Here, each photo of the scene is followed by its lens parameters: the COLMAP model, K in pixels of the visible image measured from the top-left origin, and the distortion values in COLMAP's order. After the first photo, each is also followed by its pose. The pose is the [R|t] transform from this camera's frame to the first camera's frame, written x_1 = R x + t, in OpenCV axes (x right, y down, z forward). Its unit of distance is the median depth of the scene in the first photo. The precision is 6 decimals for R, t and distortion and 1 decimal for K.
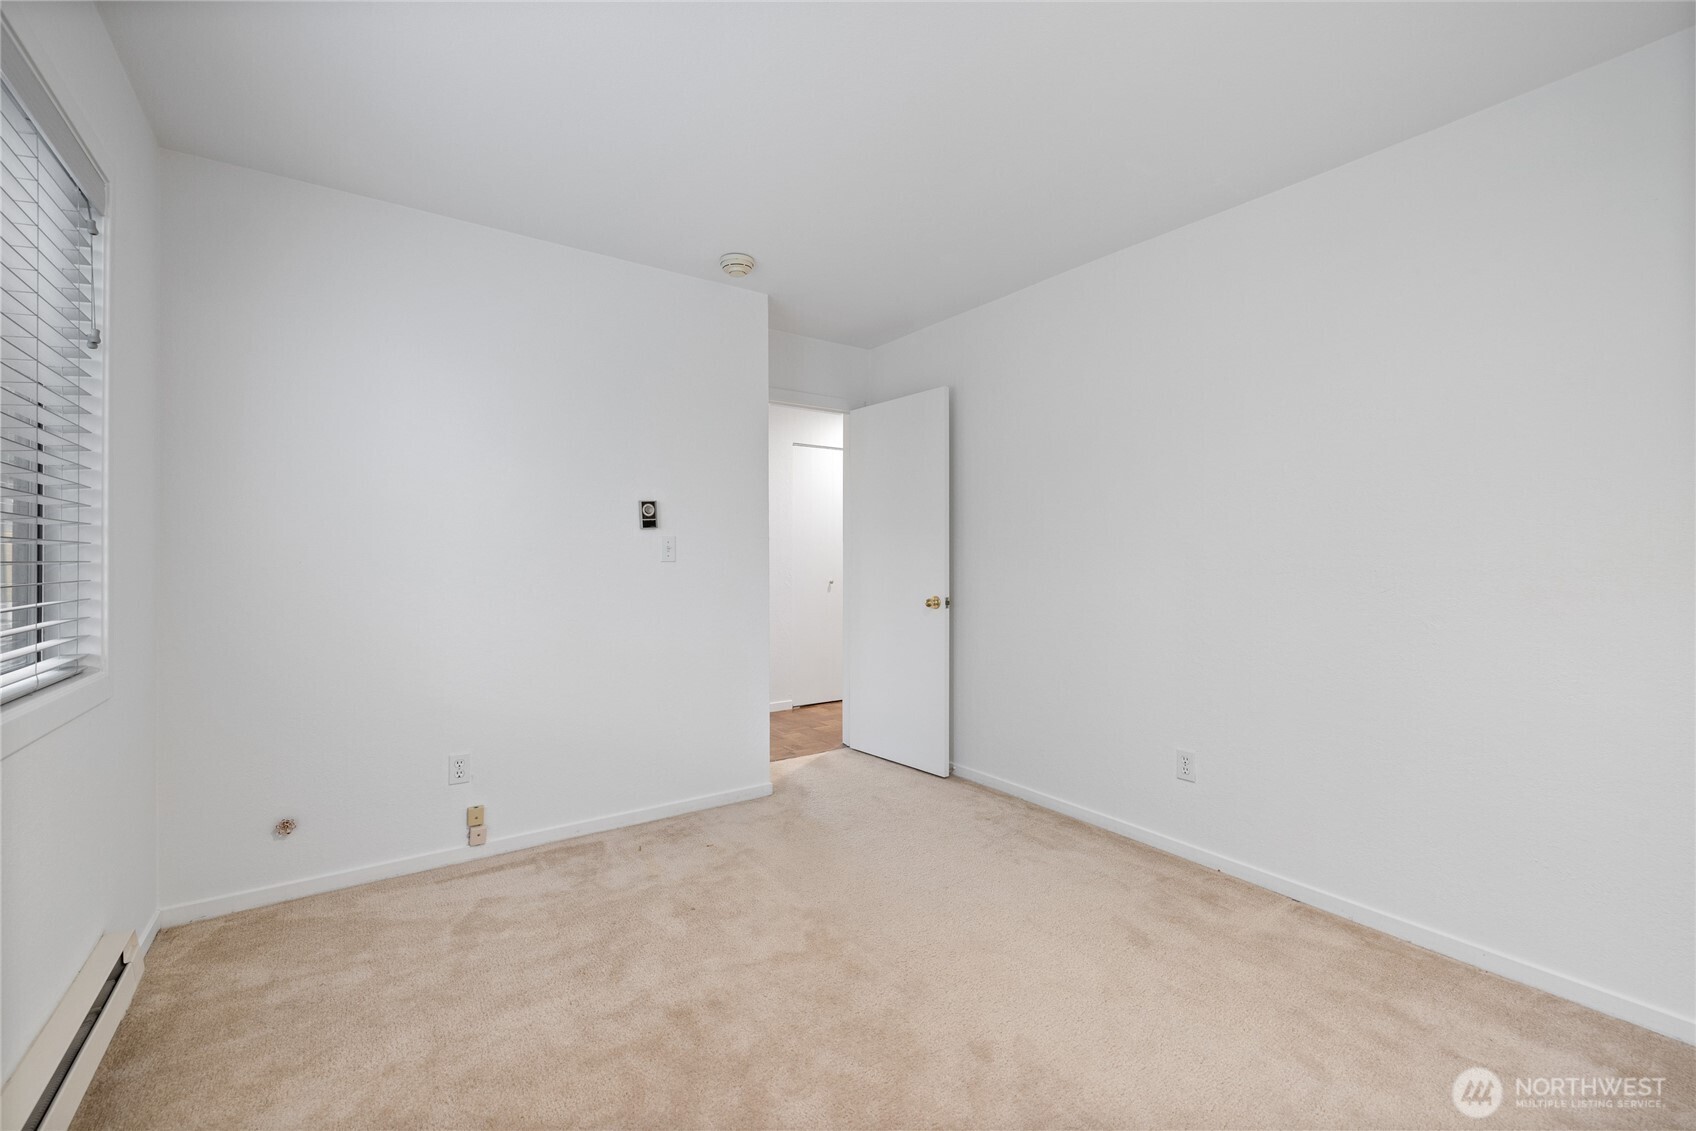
lens RADIAL K [[710.2, 0, 826.3], [0, 710.2, 554.0], [0, 0, 1]] dist [0.001970, -0.000629]
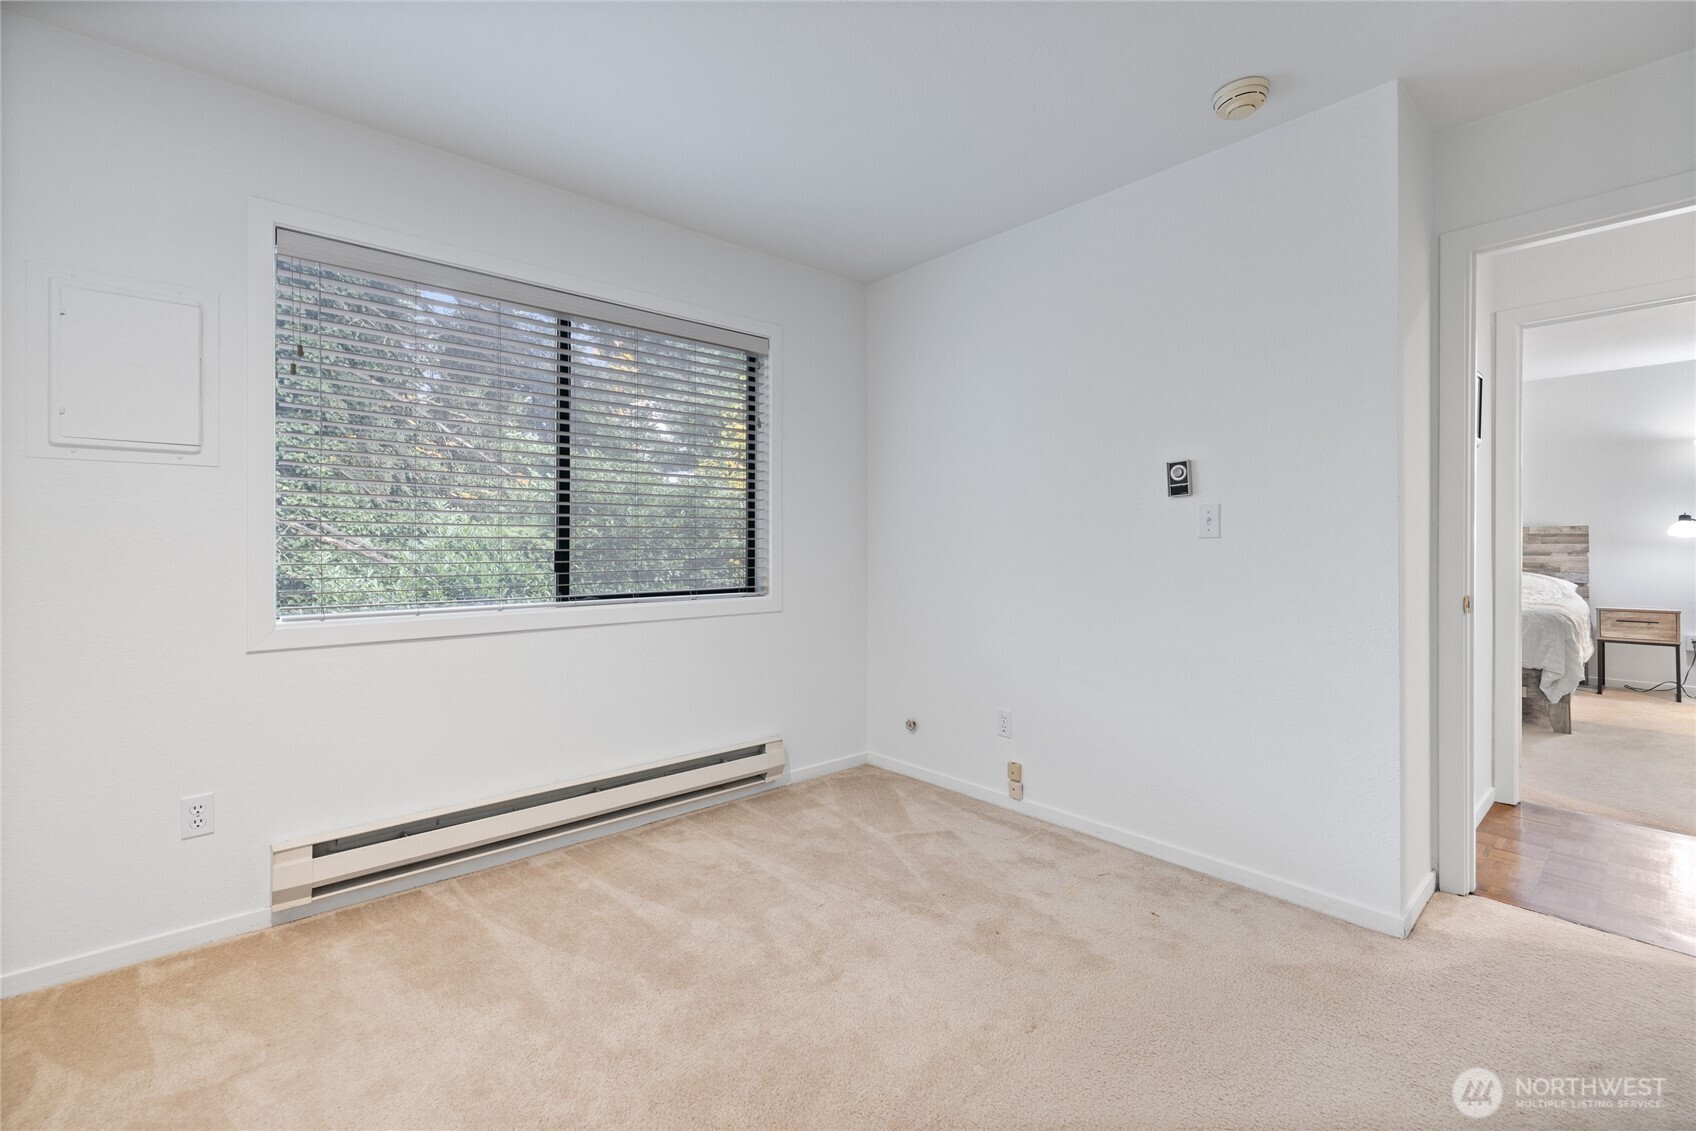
lens RADIAL K [[715.0, 0, 846.9], [0, 715.0, 546.1], [0, 0, 1]] dist [0.001048, 0.000044]
pose [[0.118853, 0.003188, -0.992907, 0.571946], [0.013057, 0.999903, 0.004774, 0.012665], [0.992826, -0.013532, 0.118800, 0.619696]]
